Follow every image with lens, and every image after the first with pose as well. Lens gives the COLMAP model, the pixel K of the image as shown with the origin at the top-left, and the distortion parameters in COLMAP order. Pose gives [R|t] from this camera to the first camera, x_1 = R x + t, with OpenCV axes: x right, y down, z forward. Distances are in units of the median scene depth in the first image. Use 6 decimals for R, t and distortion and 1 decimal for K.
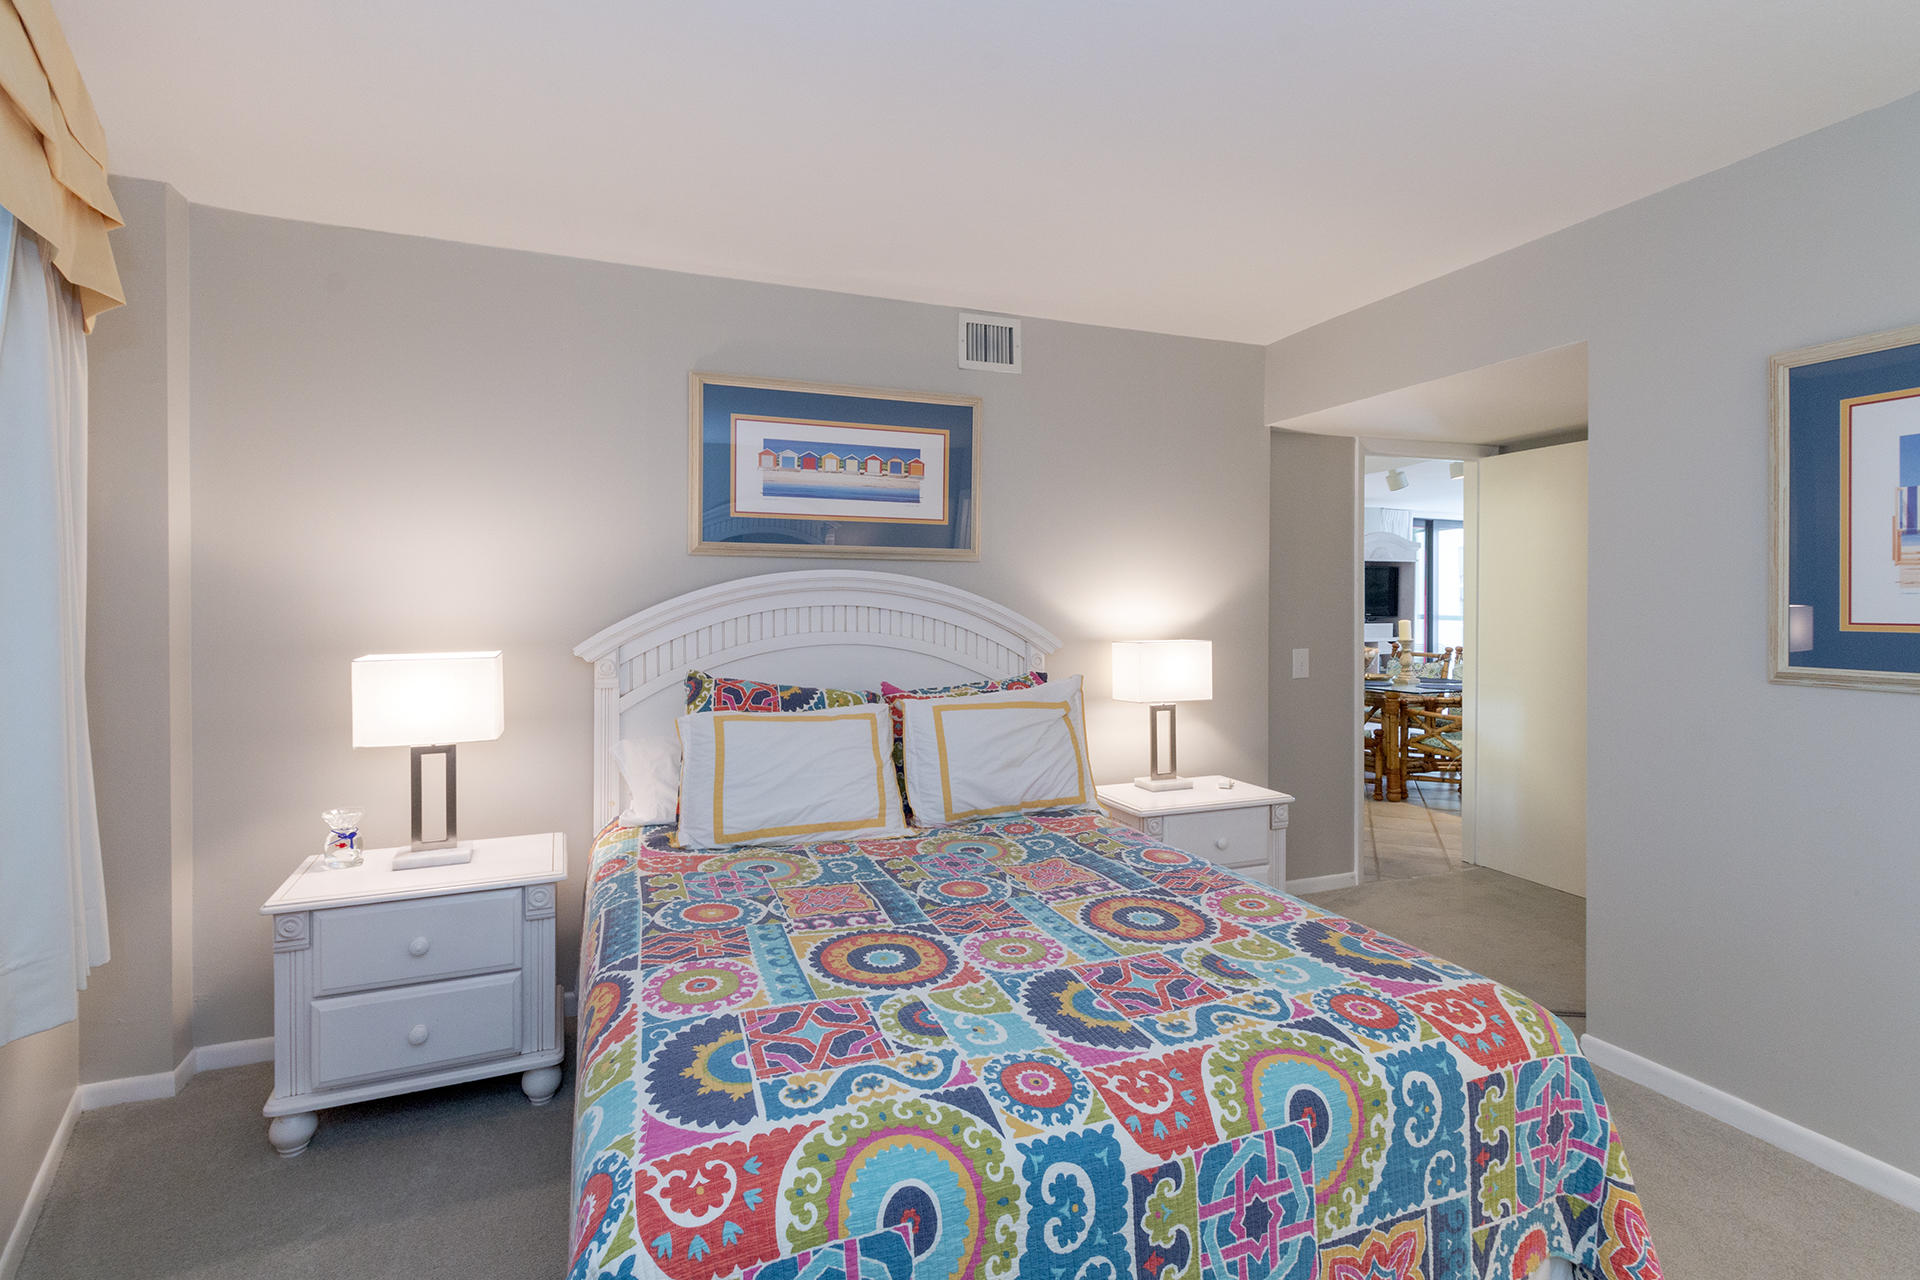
lens RADIAL K [[891.1, 0, 939.1], [0, 891.1, 585.4], [0, 0, 1]] dist [0.105954, -0.086817]
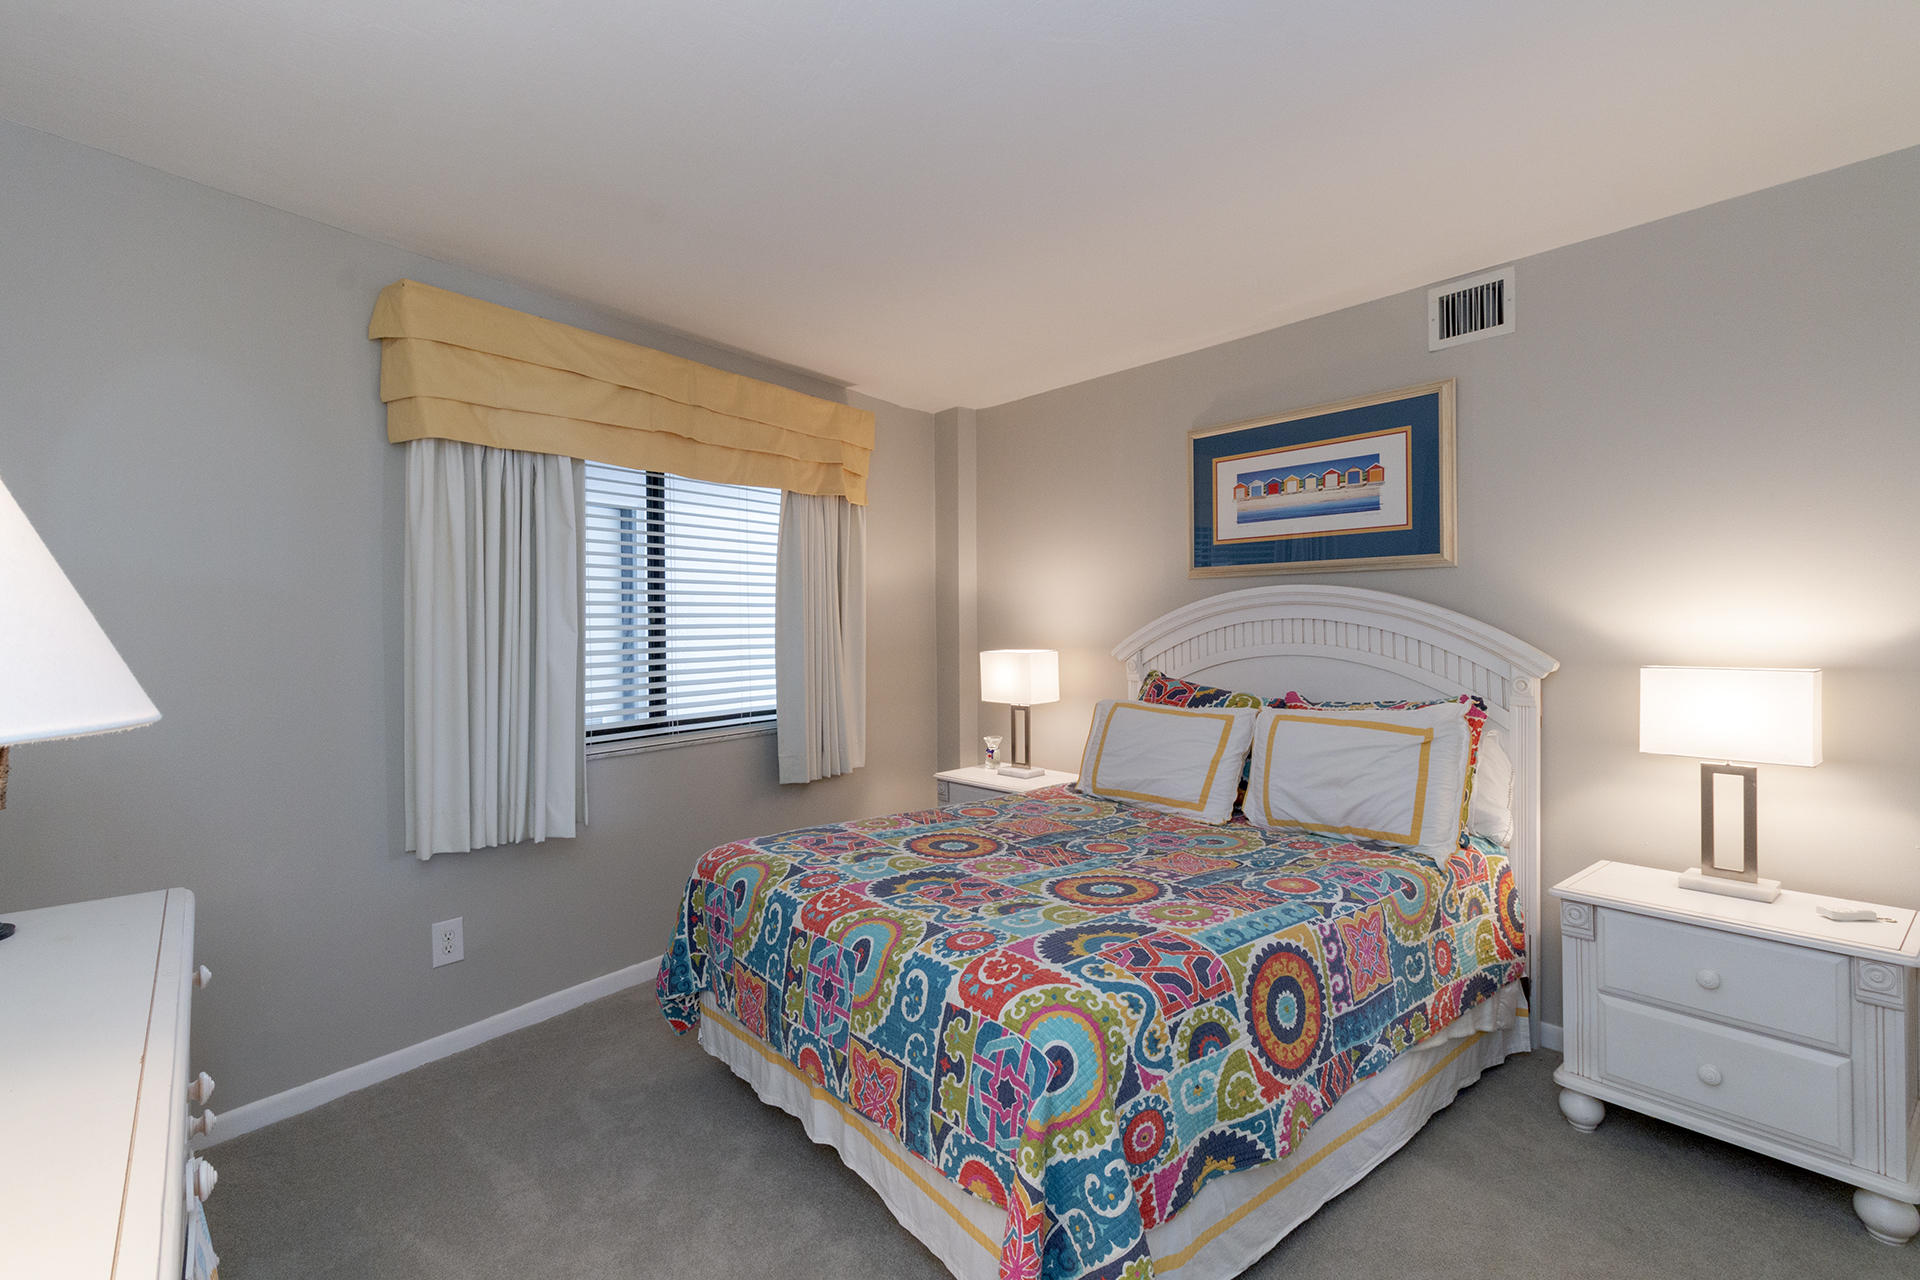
lens RADIAL K [[899.7, 0, 971.9], [0, 899.7, 612.2], [0, 0, 1]] dist [0.001835, 0.000602]
pose [[0.323181, -0.008404, -0.946300, 0.781178], [0.031453, 0.999503, 0.001865, 0.001508], [0.945814, -0.030367, 0.323285, 0.287826]]
